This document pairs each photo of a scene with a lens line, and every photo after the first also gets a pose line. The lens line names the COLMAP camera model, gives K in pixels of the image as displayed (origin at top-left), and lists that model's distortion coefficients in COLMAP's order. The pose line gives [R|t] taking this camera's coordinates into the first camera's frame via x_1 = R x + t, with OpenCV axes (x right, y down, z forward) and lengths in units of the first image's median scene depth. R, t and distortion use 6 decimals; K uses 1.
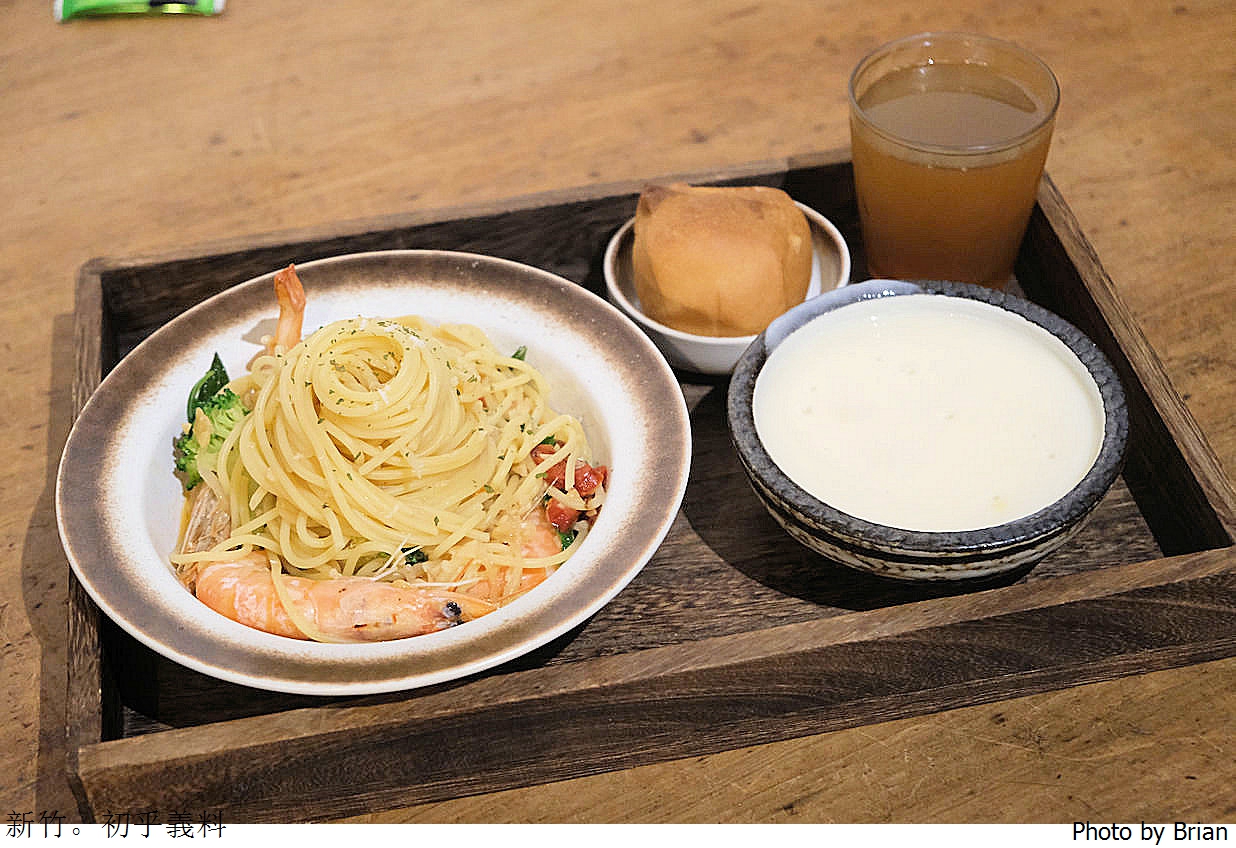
lens RADIAL K [[2059.5, 0, 615.6], [0, 2059.5, 421.8], [0, 0, 1]] dist [-0.018924, 0.000000]
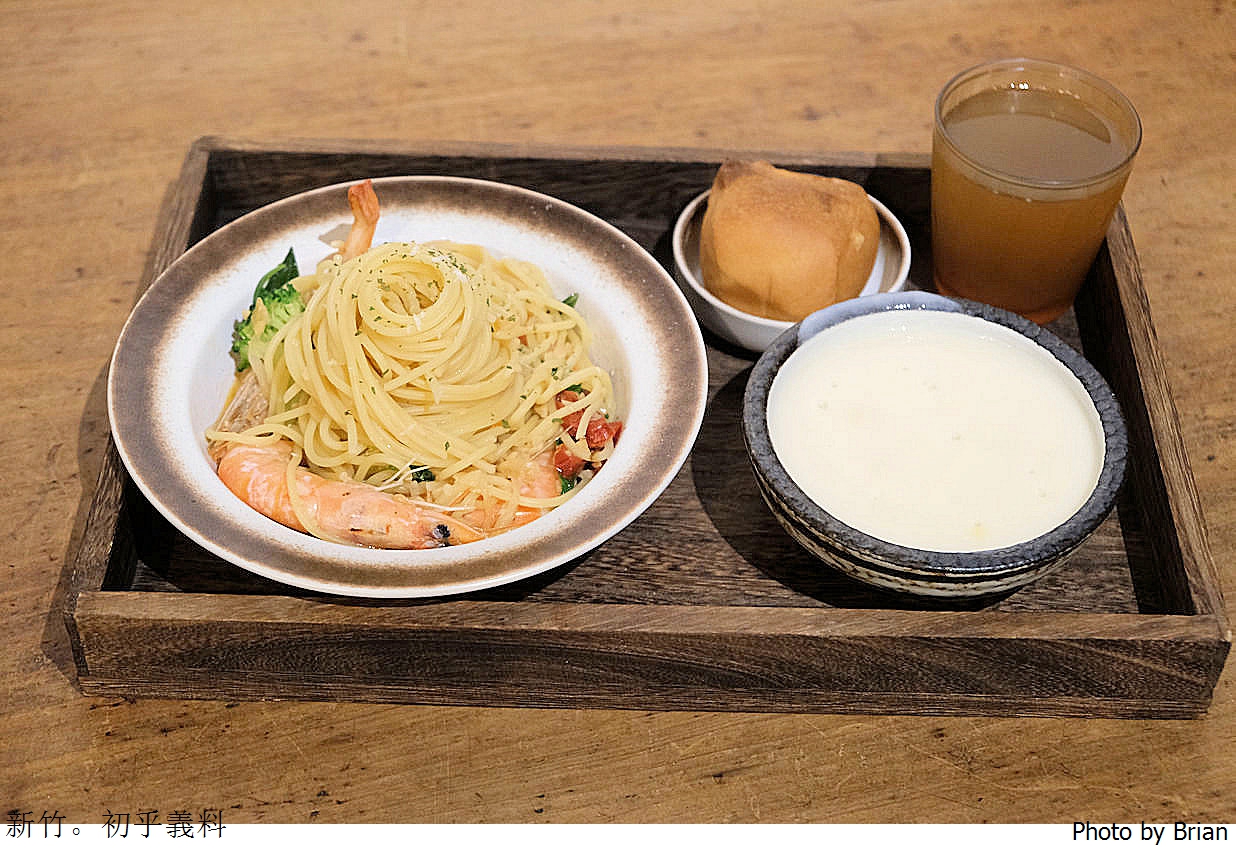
lens RADIAL K [[2059.5, 0, 619.3], [0, 2059.5, 426.6], [0, 0, 1]] dist [-0.018924, 0.000000]
pose [[0.977743, 0.186048, -0.096973, 0.096204], [-0.180497, 0.981540, 0.063254, -0.042707], [0.106951, -0.044343, 0.993275, -0.042579]]
